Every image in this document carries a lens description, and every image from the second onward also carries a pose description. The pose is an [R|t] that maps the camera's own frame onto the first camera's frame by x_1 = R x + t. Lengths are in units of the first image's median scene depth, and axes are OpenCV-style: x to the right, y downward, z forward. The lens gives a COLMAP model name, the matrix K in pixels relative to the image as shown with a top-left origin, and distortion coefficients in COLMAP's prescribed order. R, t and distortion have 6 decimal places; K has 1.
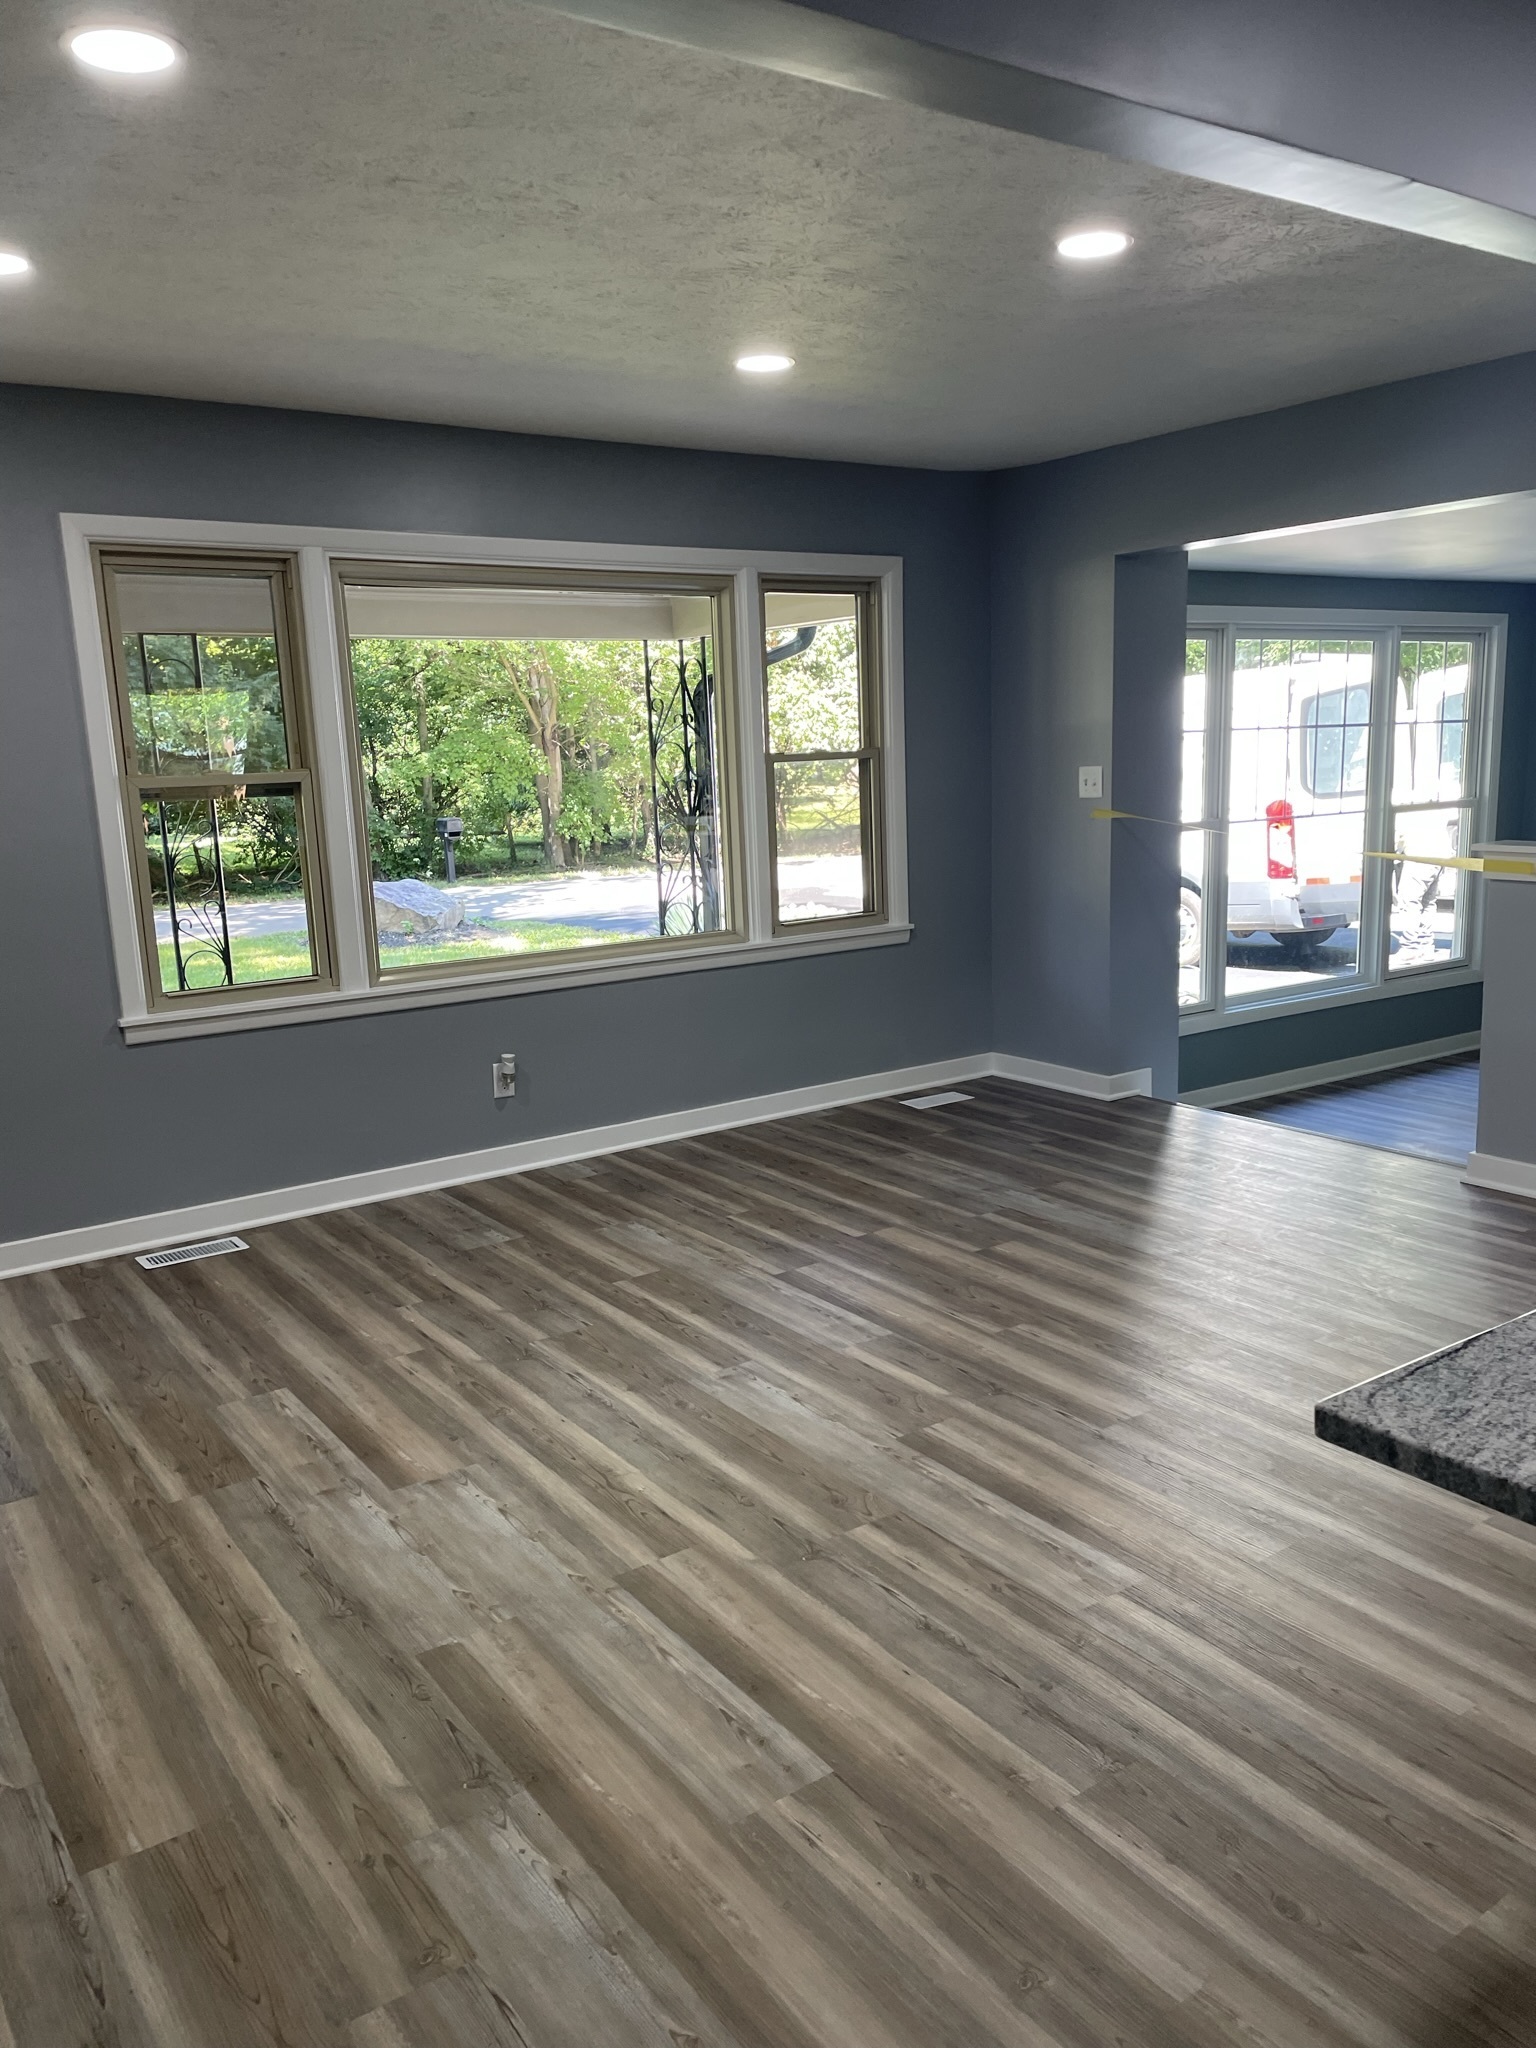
lens RADIAL K [[1536.1, 0, 791.3], [0, 1536.1, 1041.7], [0, 0, 1]] dist [0.099305, -0.126037]
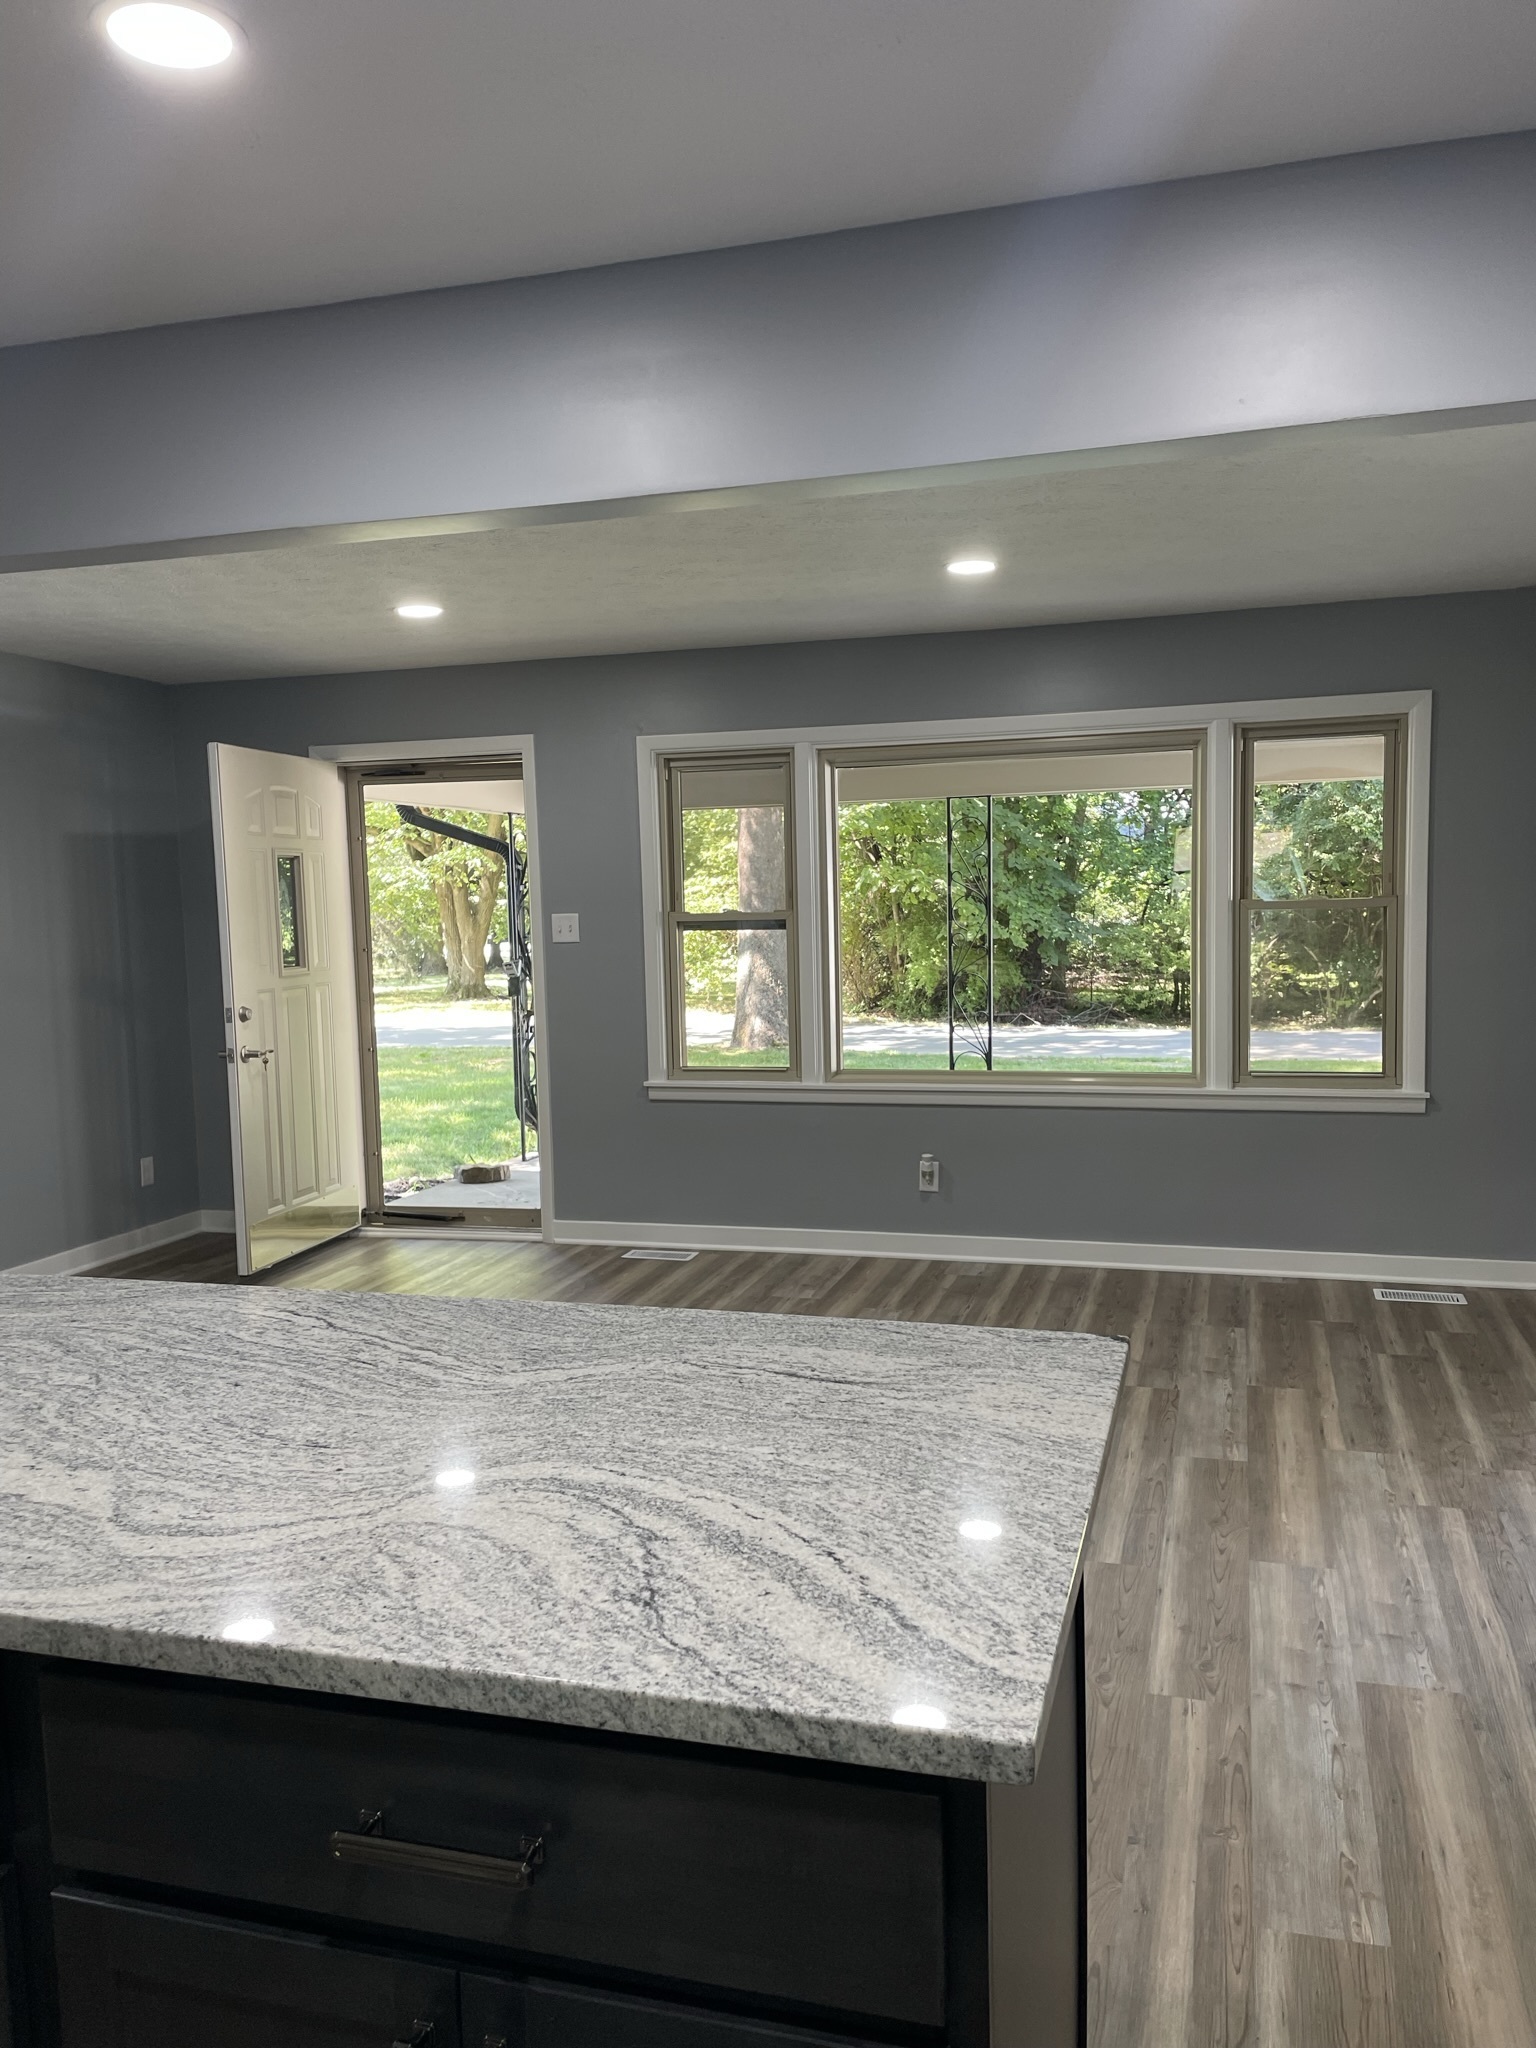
lens RADIAL K [[1536.1, 0, 791.3], [0, 1536.1, 1041.7], [0, 0, 1]] dist [0.099305, -0.126037]
pose [[0.624359, 0.093297, -0.775546, 0.622280], [-0.150672, 0.988581, -0.002375, -0.055996], [0.766468, 0.118336, 0.631287, 0.177567]]
